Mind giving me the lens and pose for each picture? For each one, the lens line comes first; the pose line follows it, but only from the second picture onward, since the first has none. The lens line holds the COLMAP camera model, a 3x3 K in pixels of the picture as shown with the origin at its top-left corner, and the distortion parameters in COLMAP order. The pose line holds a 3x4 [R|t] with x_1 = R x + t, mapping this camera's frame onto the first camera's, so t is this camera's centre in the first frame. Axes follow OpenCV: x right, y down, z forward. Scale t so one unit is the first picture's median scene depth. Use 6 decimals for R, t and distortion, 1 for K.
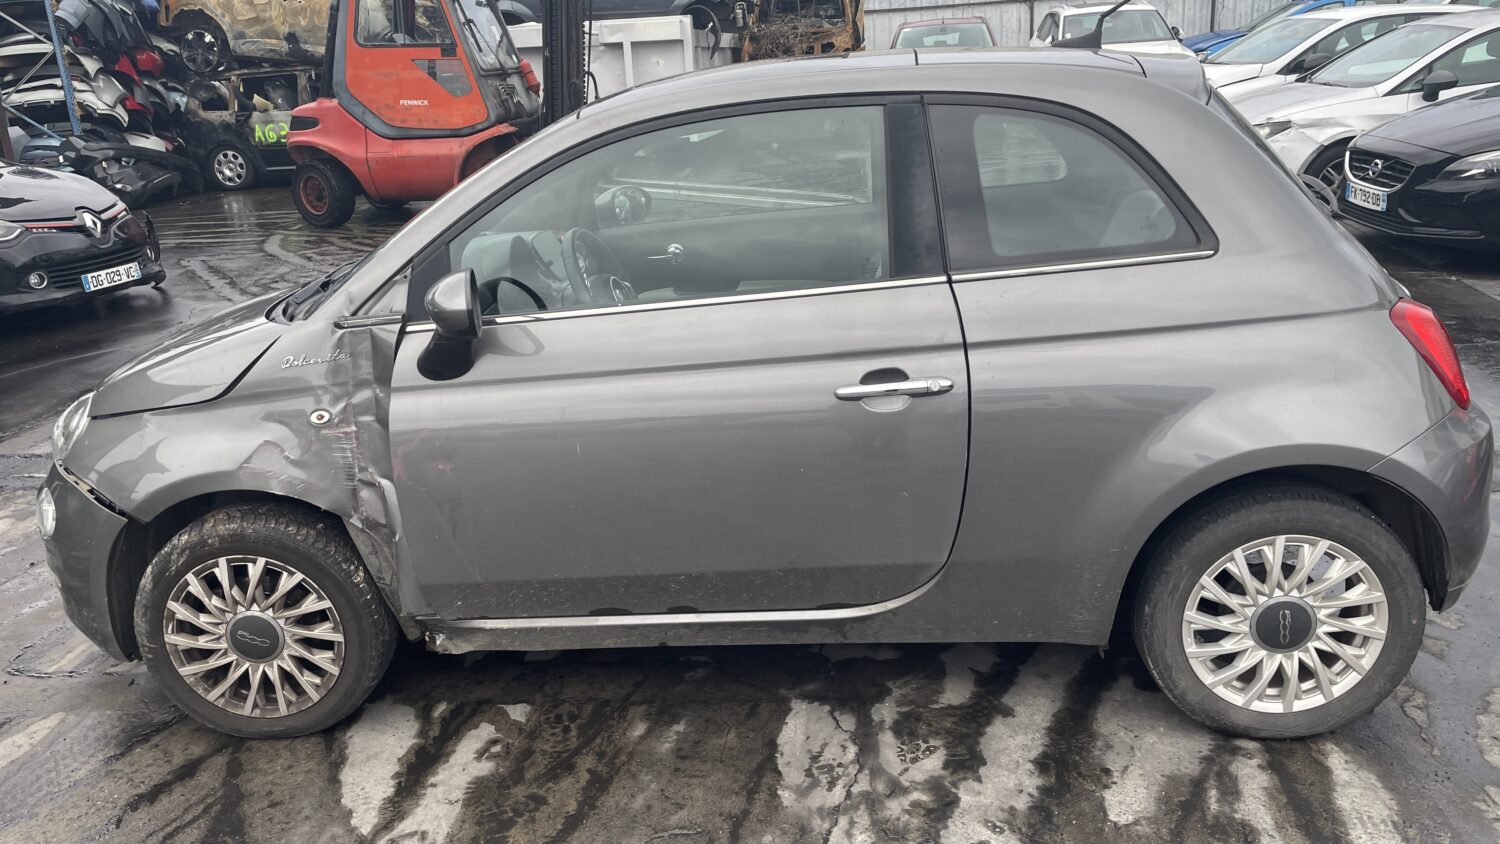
lens RADIAL K [[1115.4, 0, 750.0], [0, 1115.4, 422.0], [0, 0, 1]] dist [0.086242, -0.110780]
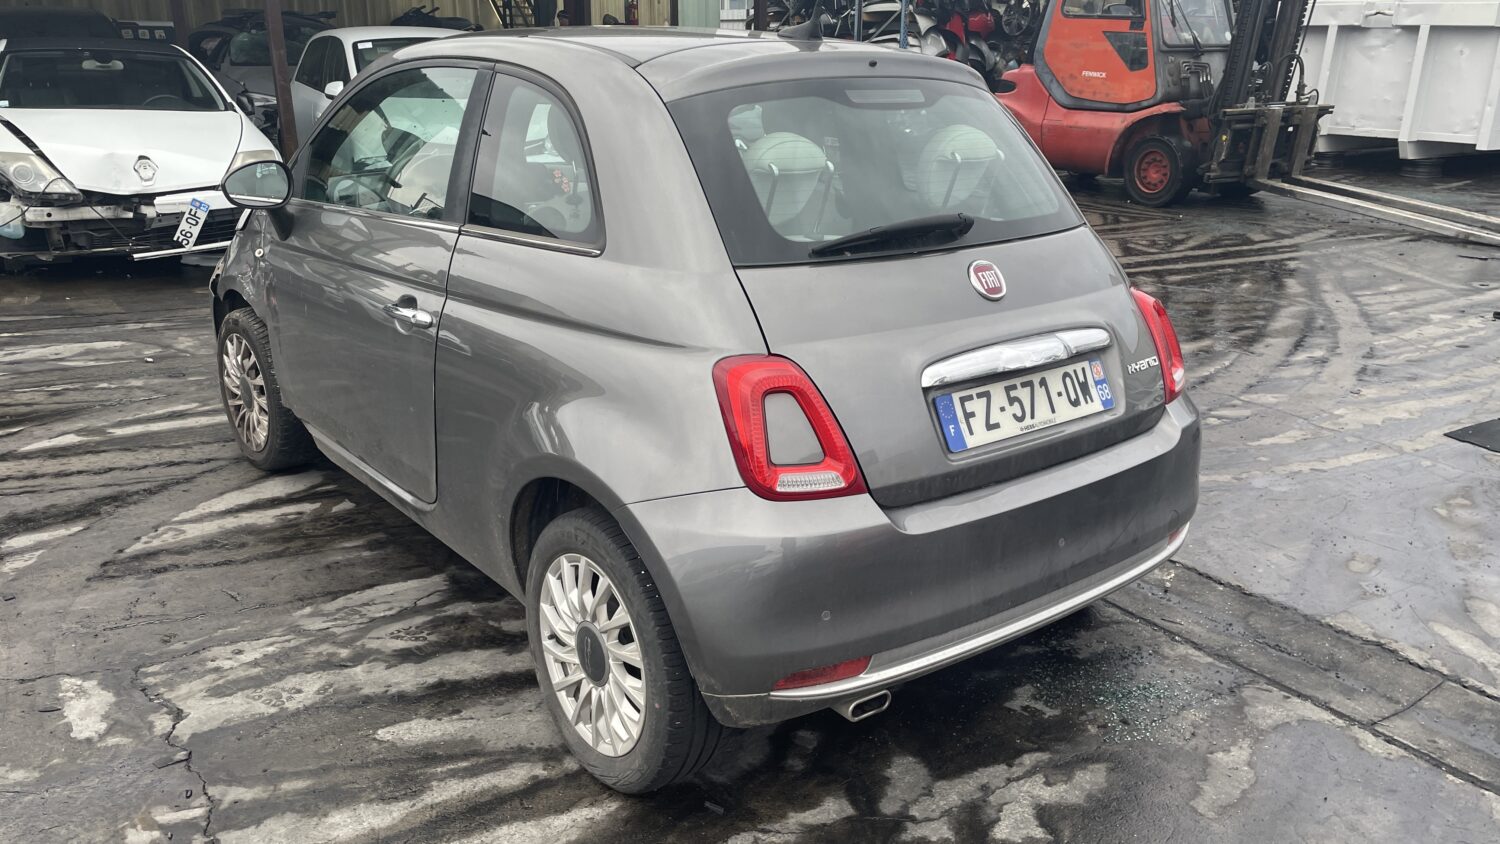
lens RADIAL K [[1115.4, 0, 750.0], [0, 1115.4, 422.0], [0, 0, 1]] dist [0.086242, -0.110780]
pose [[0.692019, 0.288713, -0.661630, 1.030174], [-0.272904, 0.953151, 0.130485, -0.150496], [0.668306, 0.090264, 0.738389, 0.344131]]
